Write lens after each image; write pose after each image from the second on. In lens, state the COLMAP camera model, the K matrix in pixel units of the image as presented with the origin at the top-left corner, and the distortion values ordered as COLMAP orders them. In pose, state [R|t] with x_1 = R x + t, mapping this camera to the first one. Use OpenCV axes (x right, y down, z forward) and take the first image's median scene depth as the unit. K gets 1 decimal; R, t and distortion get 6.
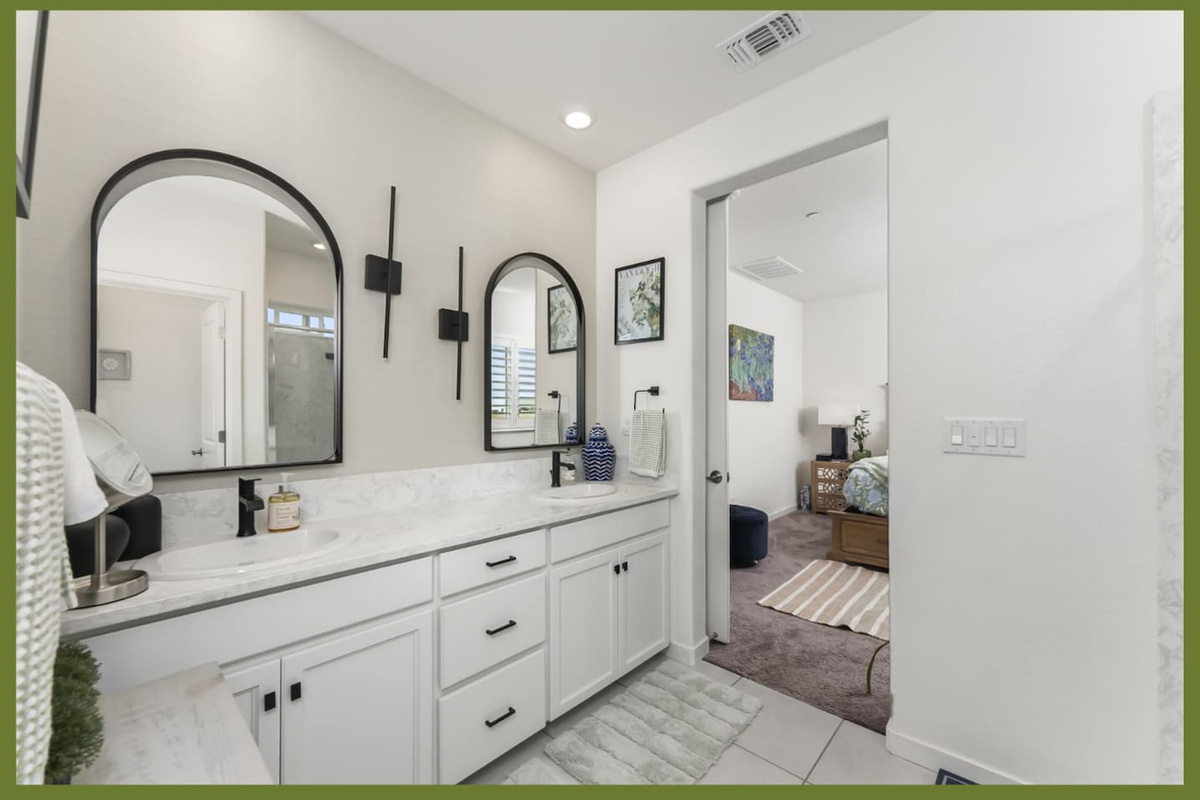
lens RADIAL K [[474.7, 0, 599.8], [0, 474.7, 415.5], [0, 0, 1]] dist [-0.000075, -0.000181]
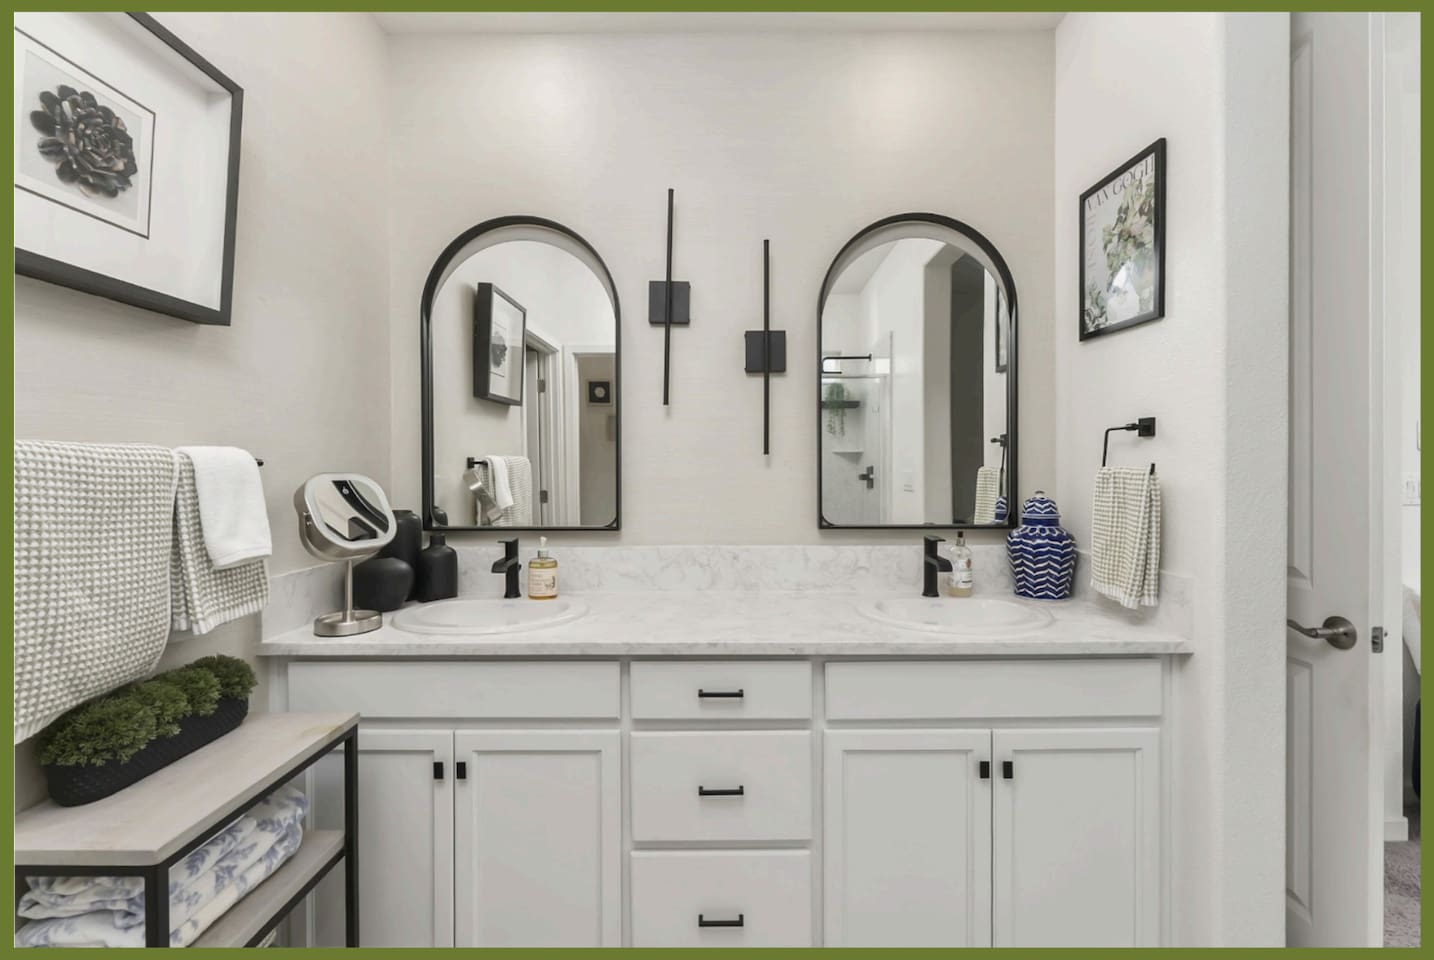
lens RADIAL K [[620.5, 0, 715.1], [0, 620.5, 474.2], [0, 0, 1]] dist [0.000417, -0.000740]
pose [[0.668606, 0.005601, -0.743596, 0.326063], [-0.000869, 0.999977, 0.006751, -0.009402], [0.743616, -0.003867, 0.668595, 0.294333]]
